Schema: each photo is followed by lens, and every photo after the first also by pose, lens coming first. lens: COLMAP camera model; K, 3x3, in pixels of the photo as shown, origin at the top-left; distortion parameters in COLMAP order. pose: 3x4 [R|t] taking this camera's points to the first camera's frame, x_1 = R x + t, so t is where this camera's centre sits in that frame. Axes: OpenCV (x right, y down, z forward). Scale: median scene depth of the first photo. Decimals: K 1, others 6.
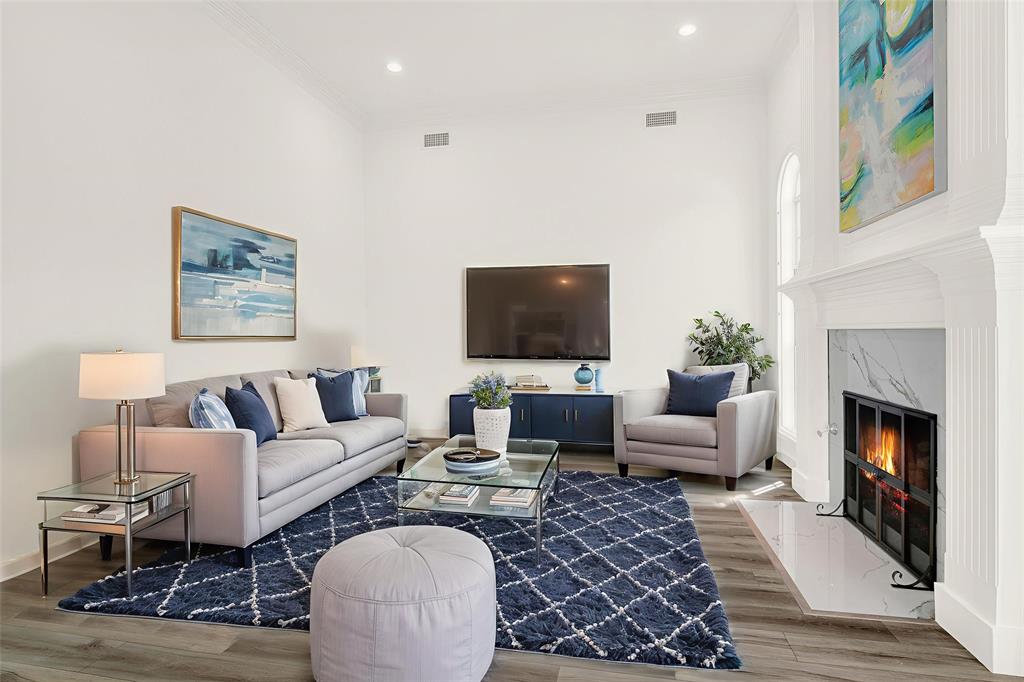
lens RADIAL K [[522.8, 0, 514.5], [0, 522.8, 337.1], [0, 0, 1]] dist [0.000214, 0.000013]
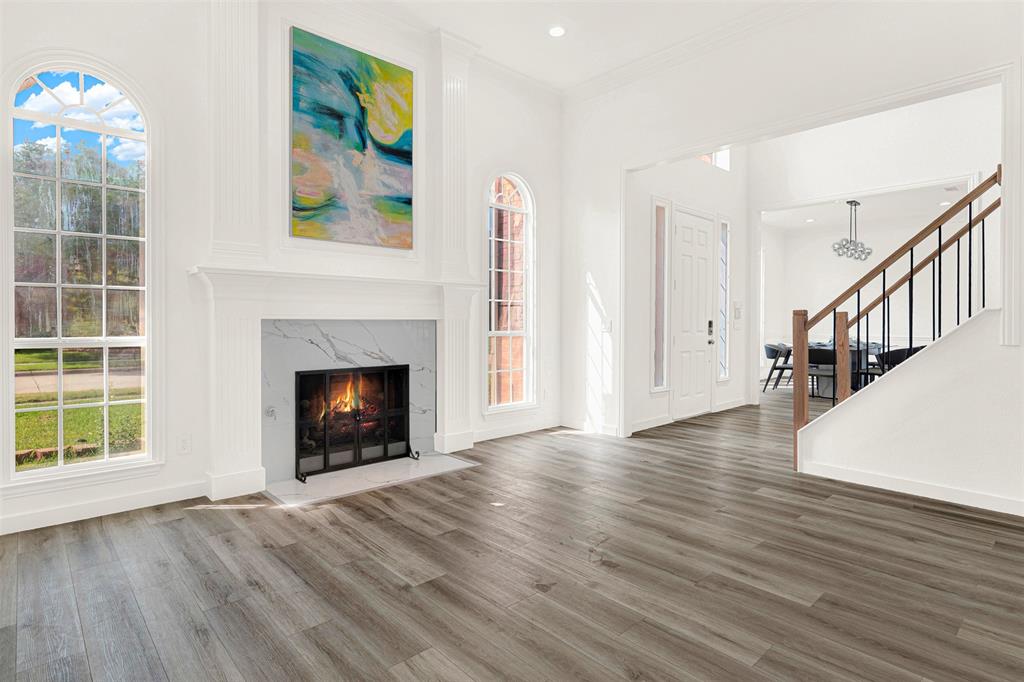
lens RADIAL K [[528.8, 0, 510.9], [0, 528.8, 330.8], [0, 0, 1]] dist [-0.000465, -0.000092]
pose [[-0.821562, -0.011009, 0.570013, -0.465867], [0.001463, 0.999770, 0.021417, -0.011833], [-0.570118, 0.018430, -0.821356, 1.815311]]
